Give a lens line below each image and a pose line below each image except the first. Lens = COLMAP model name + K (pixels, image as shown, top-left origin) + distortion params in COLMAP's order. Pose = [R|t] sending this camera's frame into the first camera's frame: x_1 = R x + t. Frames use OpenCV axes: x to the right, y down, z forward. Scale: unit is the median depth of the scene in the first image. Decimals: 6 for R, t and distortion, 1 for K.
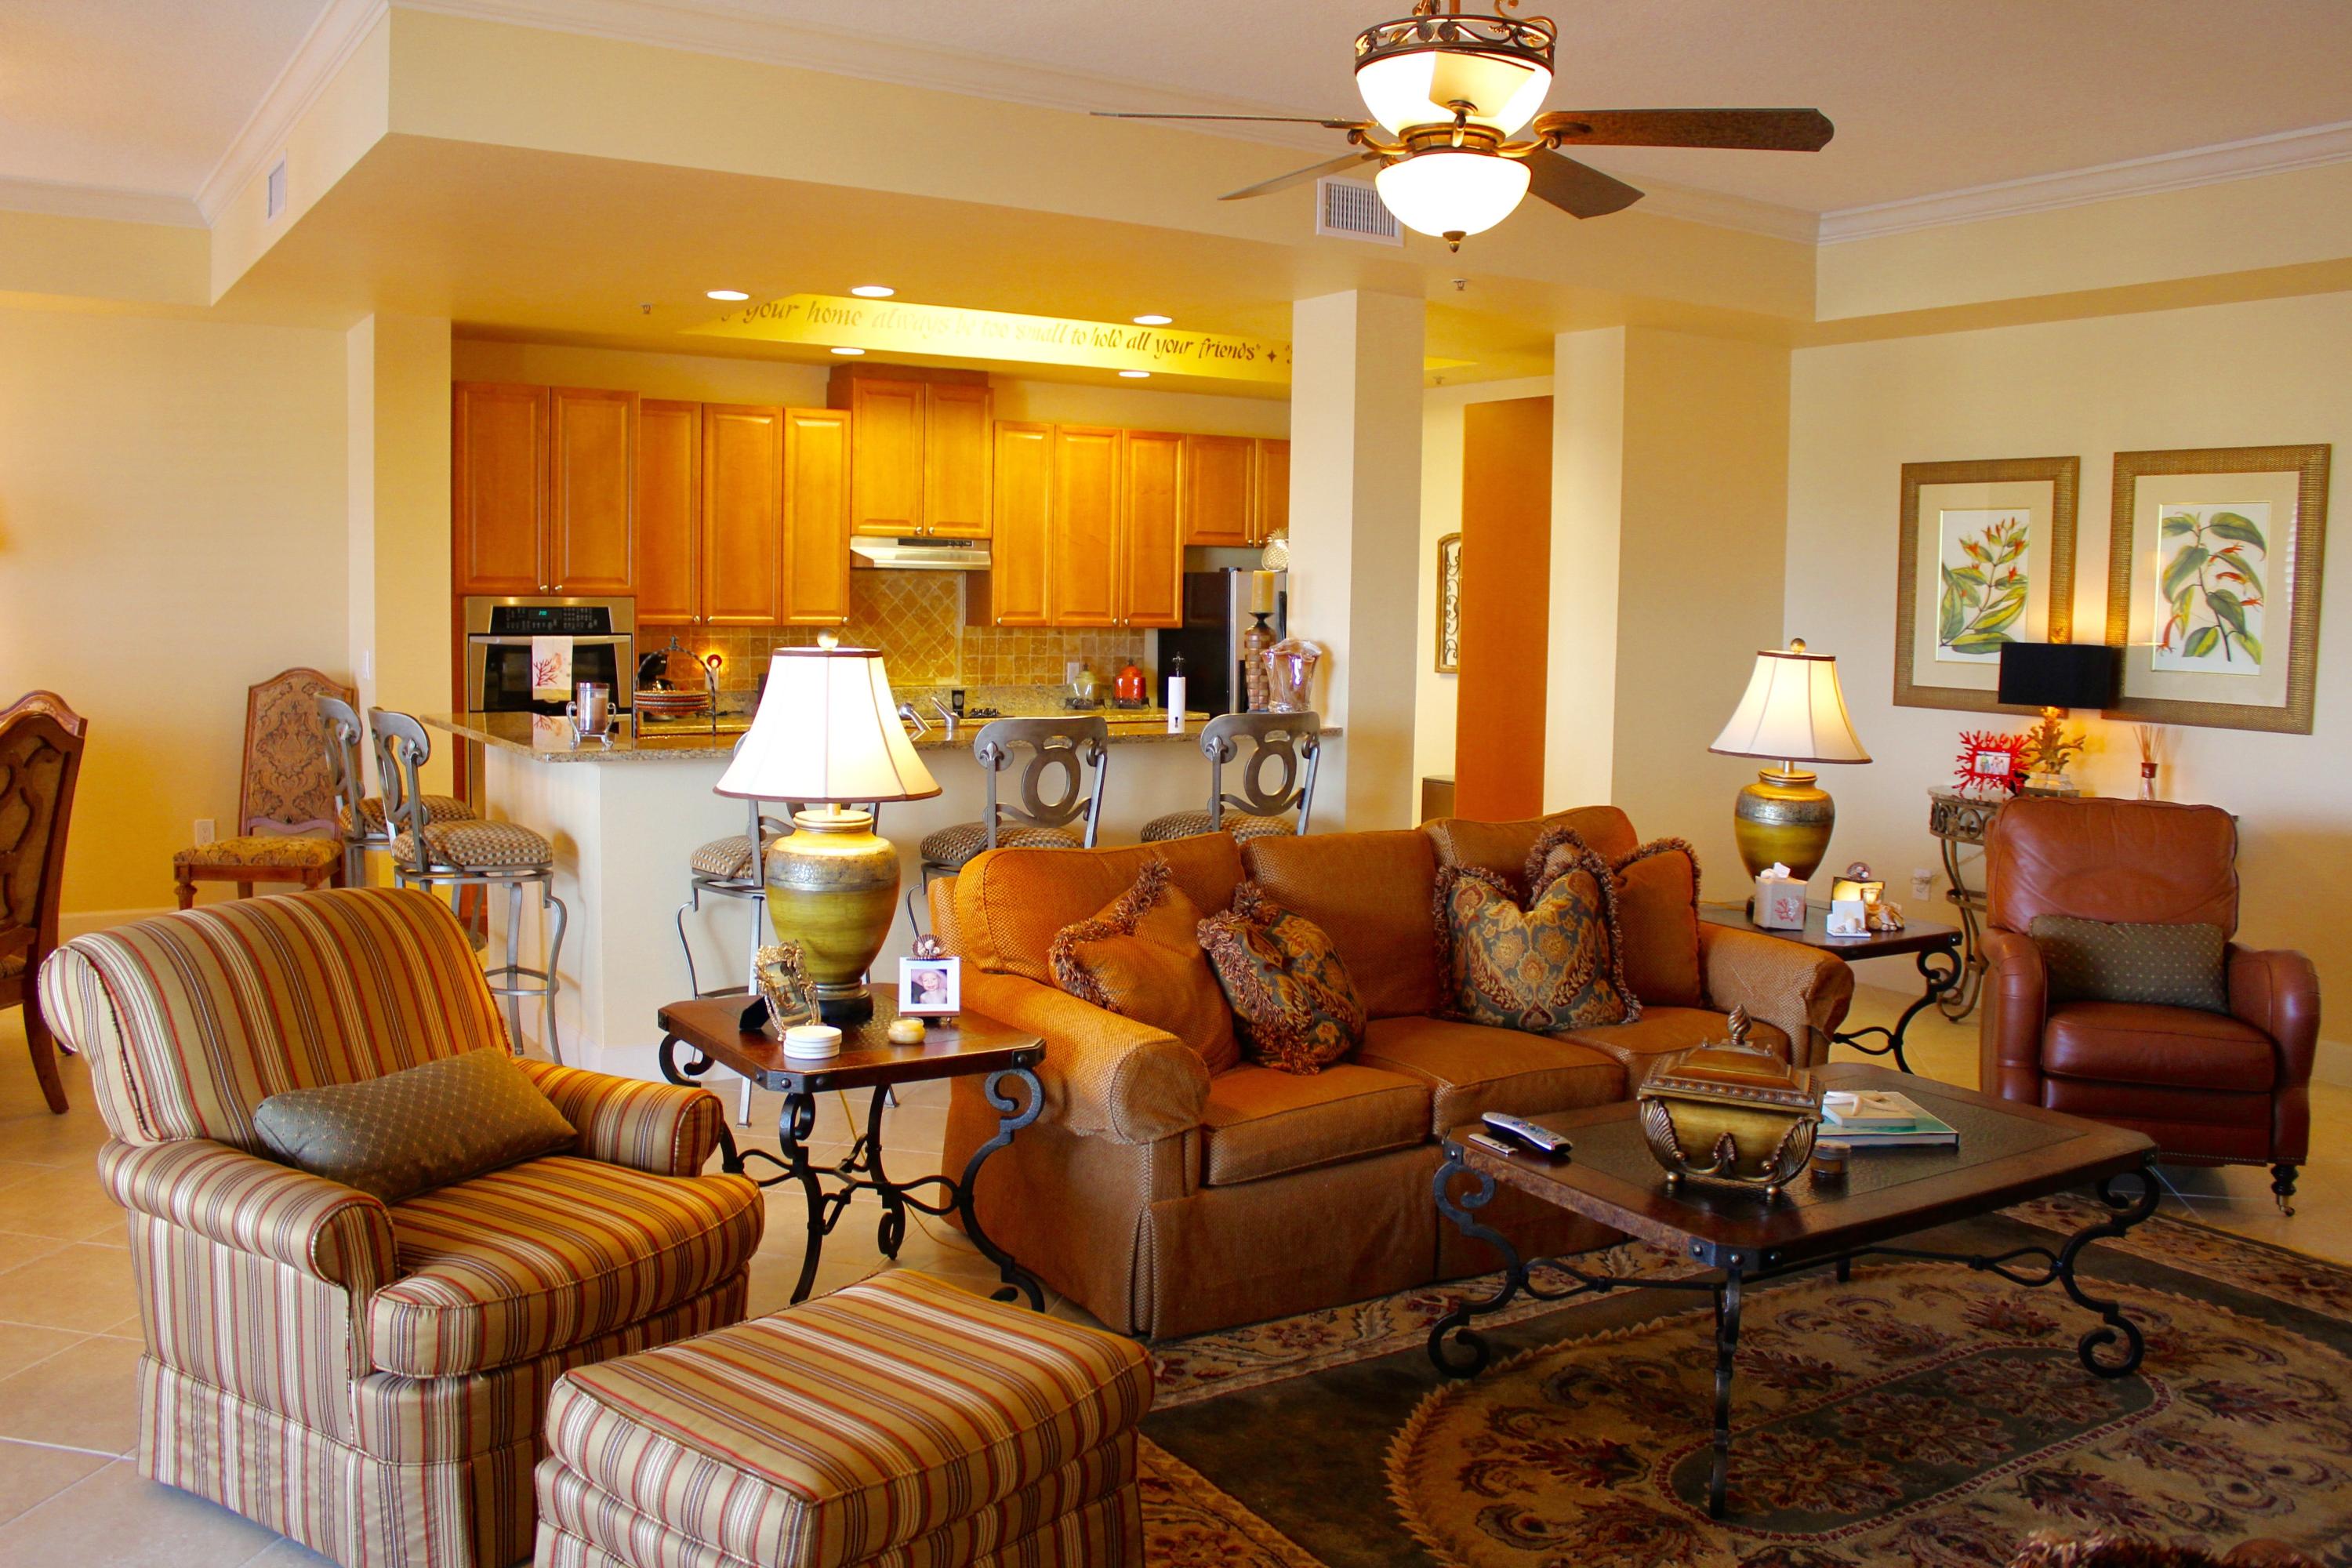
lens RADIAL K [[1957.0, 0, 1179.0], [0, 1957.0, 759.3], [0, 0, 1]] dist [-0.153113, 0.130390]
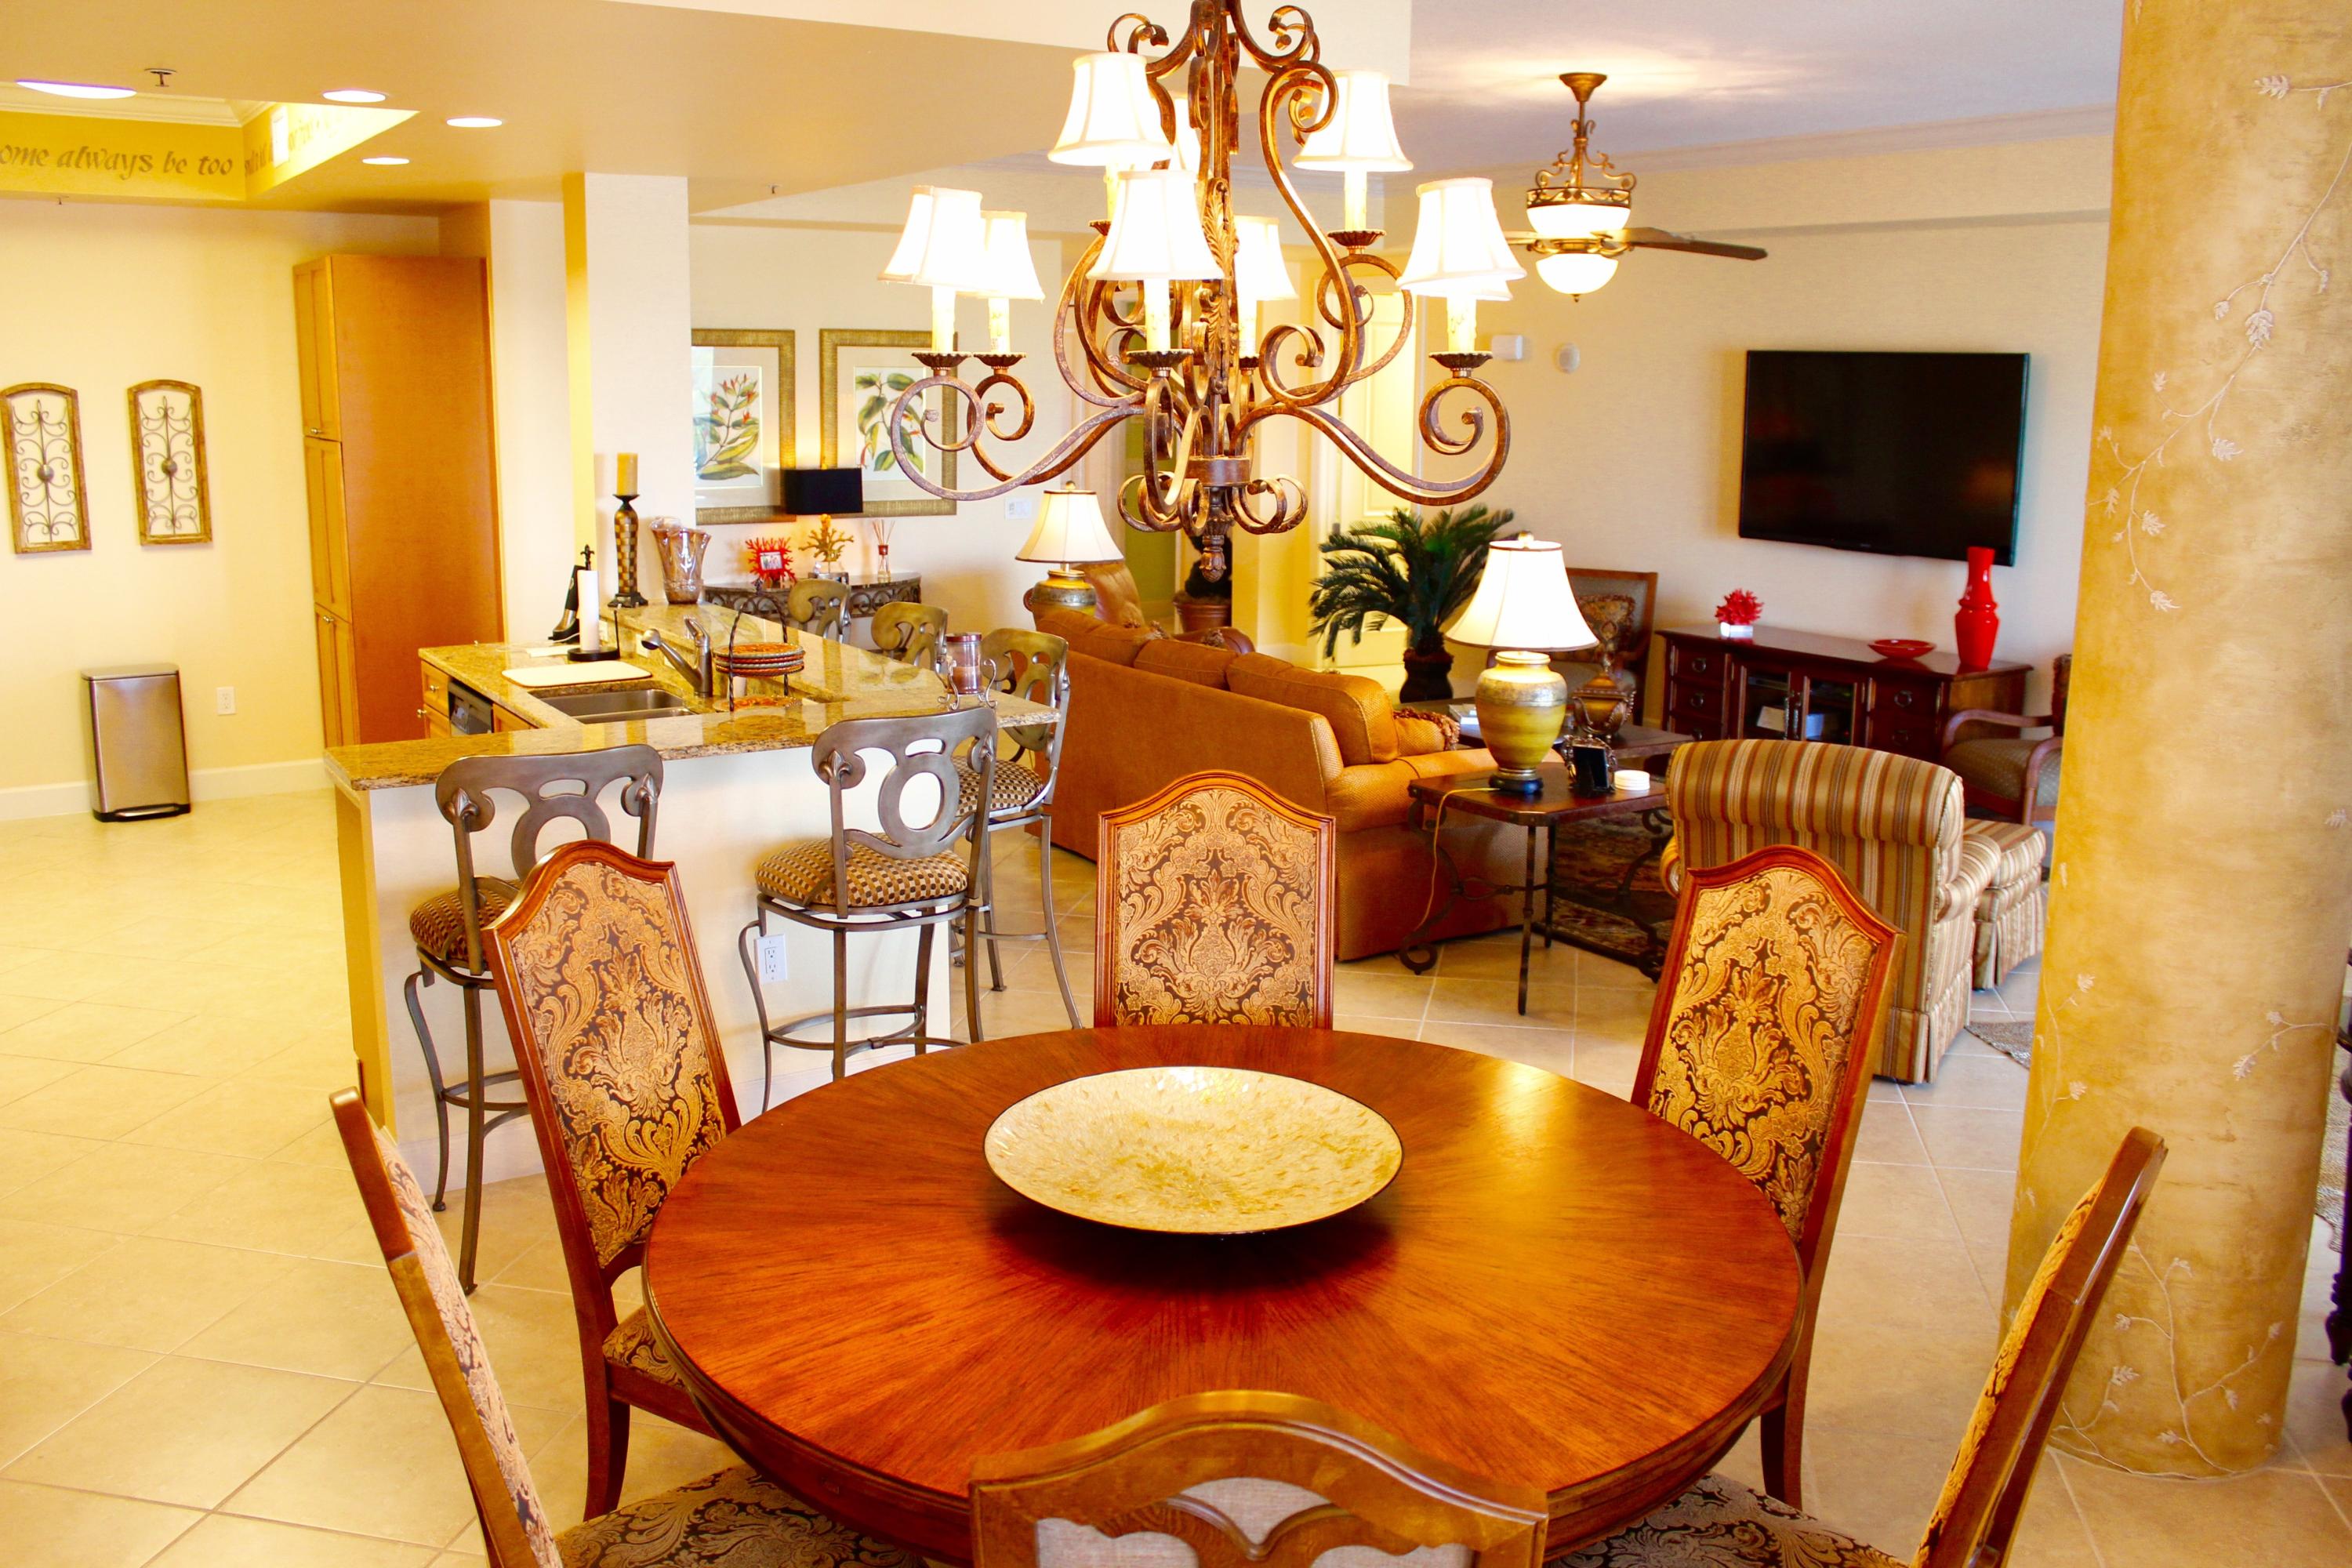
lens RADIAL K [[1942.5, 0, 1180.1], [0, 1942.5, 737.1], [0, 0, 1]] dist [-0.128593, 0.074415]
pose [[-0.003484, -0.202760, 0.979222, -0.892900], [0.073586, 0.976521, 0.202463, -0.126025], [-0.997283, 0.072763, 0.011518, 0.688567]]
